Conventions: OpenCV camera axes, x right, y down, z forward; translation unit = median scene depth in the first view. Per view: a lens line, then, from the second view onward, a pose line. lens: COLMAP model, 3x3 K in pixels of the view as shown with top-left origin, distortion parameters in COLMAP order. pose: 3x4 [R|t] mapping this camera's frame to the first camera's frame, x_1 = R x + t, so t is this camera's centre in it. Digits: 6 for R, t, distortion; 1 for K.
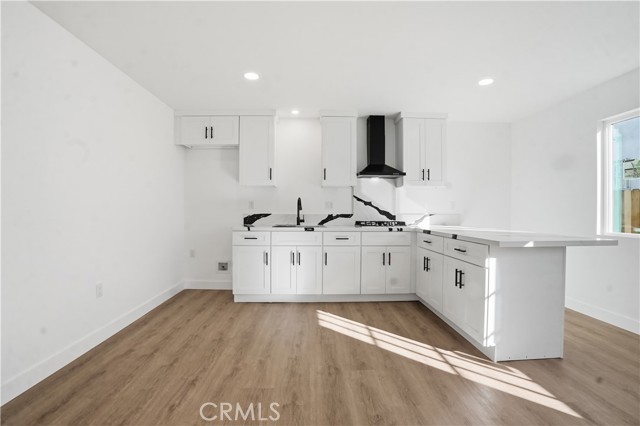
lens RADIAL K [[290.8, 0, 320.0], [0, 290.8, 213.0], [0, 0, 1]] dist [-0.058785, 0.011099]
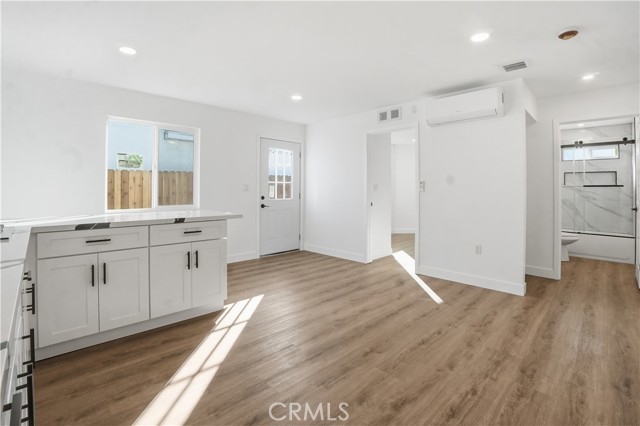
lens RADIAL K [[301.6, 0, 319.1], [0, 301.6, 190.3], [0, 0, 1]] dist [-0.068805, 0.009270]
pose [[-0.683329, -0.003305, 0.730103, -0.417087], [0.004150, 0.999956, 0.008410, -0.018665], [-0.730099, 0.008777, -0.683285, 0.975244]]
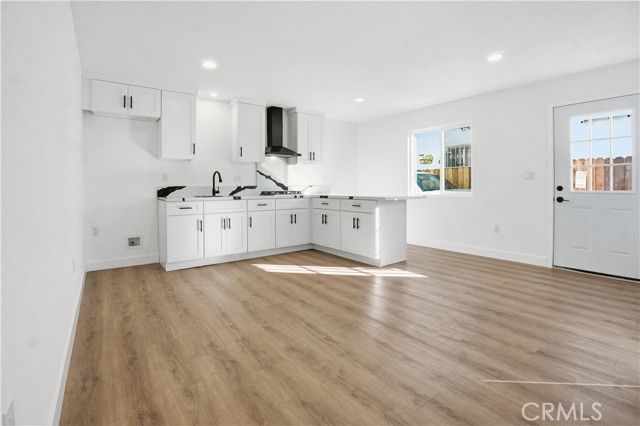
lens RADIAL K [[294.4, 0, 319.0], [0, 294.4, 195.8], [0, 0, 1]] dist [-0.063795, 0.012253]
pose [[0.813932, -0.026722, 0.580346, -0.454243], [0.012833, 0.999525, 0.028025, 0.017000], [-0.580819, -0.015363, 0.813888, -0.163056]]
